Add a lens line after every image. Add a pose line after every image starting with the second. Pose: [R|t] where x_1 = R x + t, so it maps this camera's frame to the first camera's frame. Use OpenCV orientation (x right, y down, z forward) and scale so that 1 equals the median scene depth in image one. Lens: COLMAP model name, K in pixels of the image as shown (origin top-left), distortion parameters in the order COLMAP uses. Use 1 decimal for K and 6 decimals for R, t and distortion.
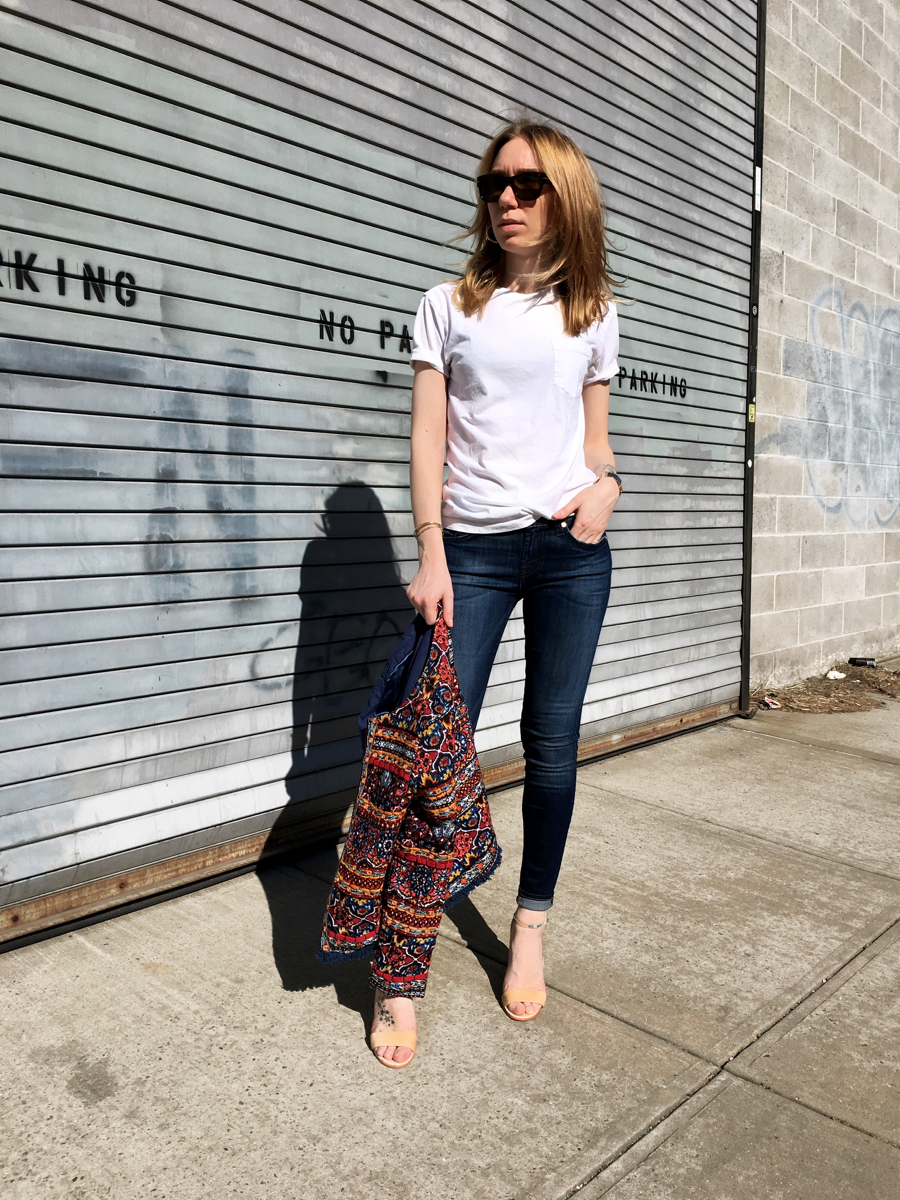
lens RADIAL K [[1000.0, 0, 439.7], [0, 1000.0, 590.8], [0, 0, 1]] dist [0.083865, -0.106729]
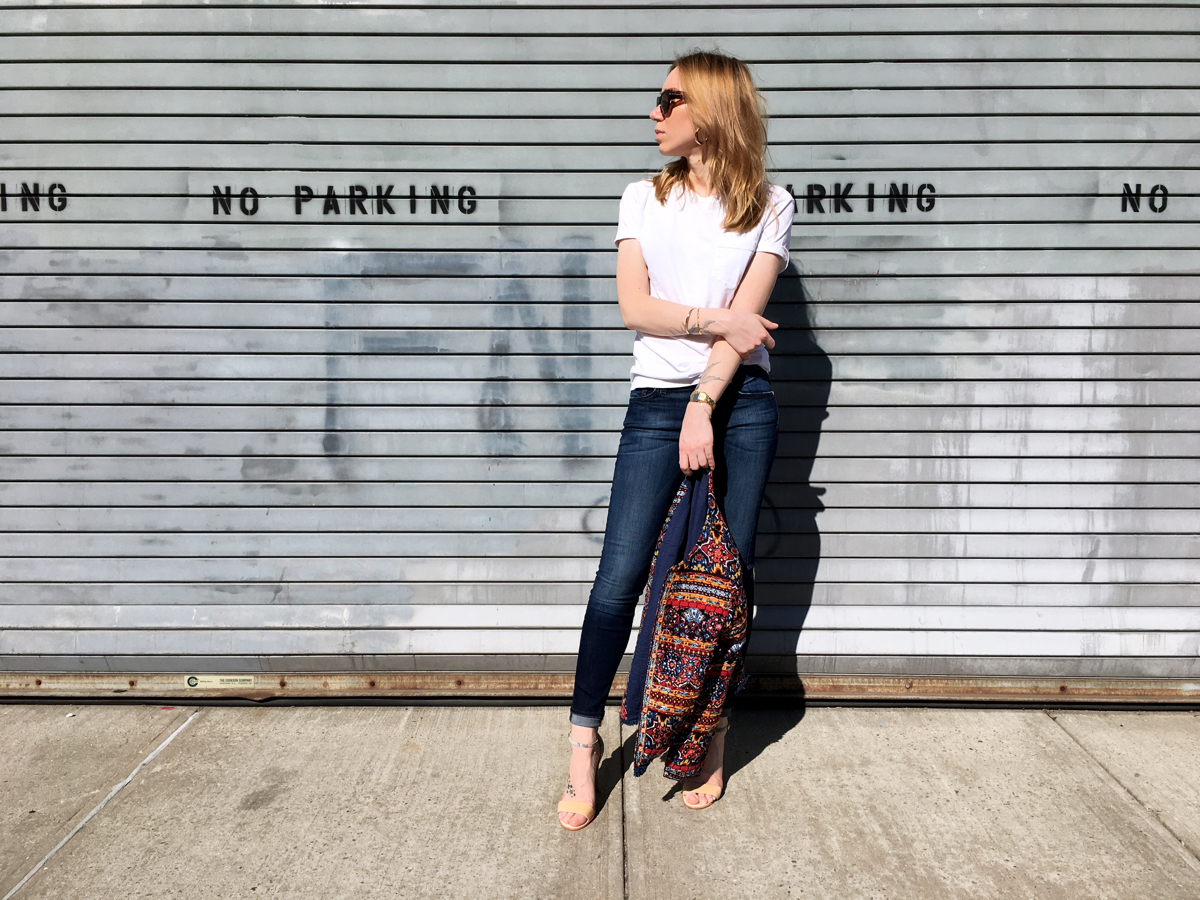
lens RADIAL K [[1000.0, 0, 605.6], [0, 1000.0, 440.4], [0, 0, 1]] dist [0.083865, -0.106729]
pose [[0.679170, 0.052056, -0.732133, 0.683026], [-0.059744, 0.998093, 0.015544, -0.032889], [0.731546, 0.033183, 0.680984, 0.283529]]
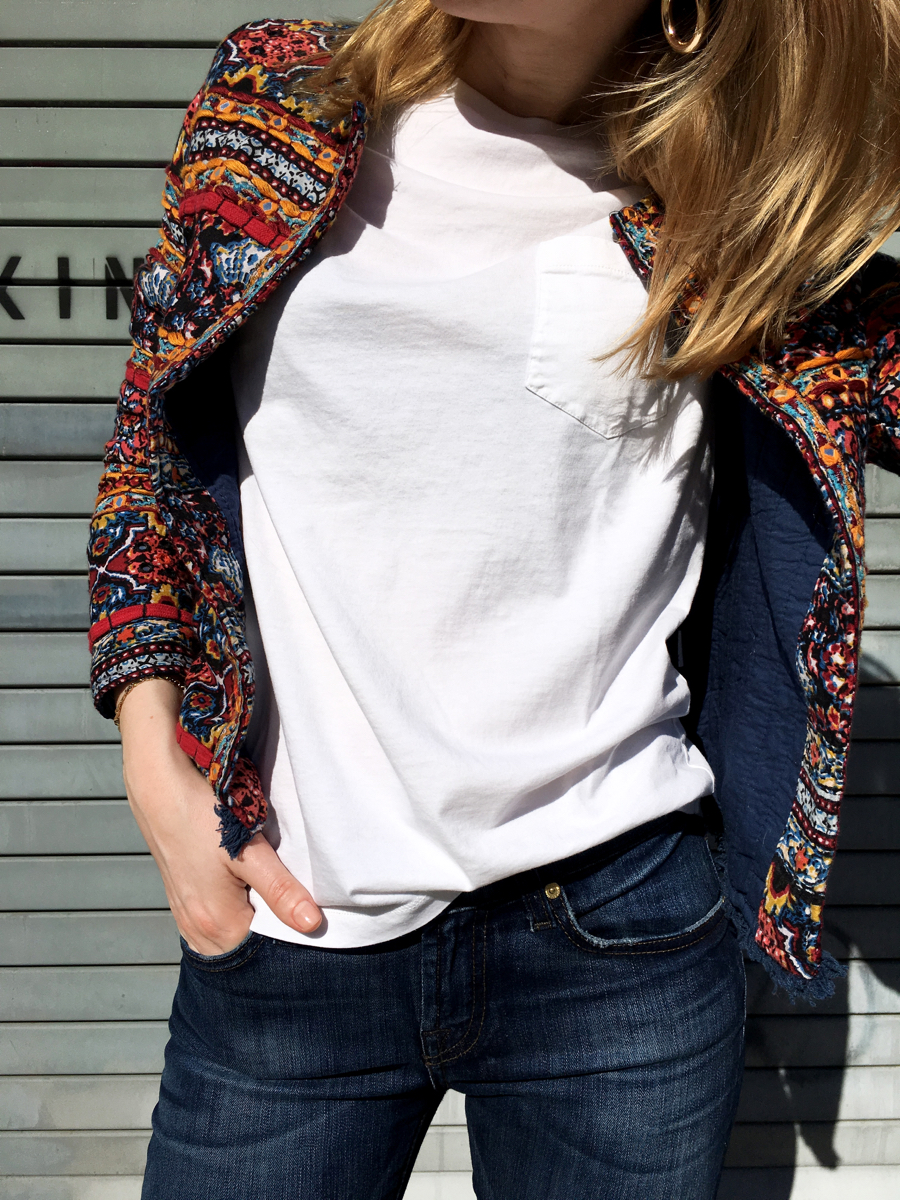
lens RADIAL K [[1000.0, 0, 451.6], [0, 1000.0, 585.4], [0, 0, 1]] dist [0.083865, -0.106729]
pose [[0.694432, 0.037610, -0.718575, 0.185040], [-0.057295, 0.998352, -0.003117, -0.135973], [0.717274, 0.043335, 0.695442, 0.690676]]
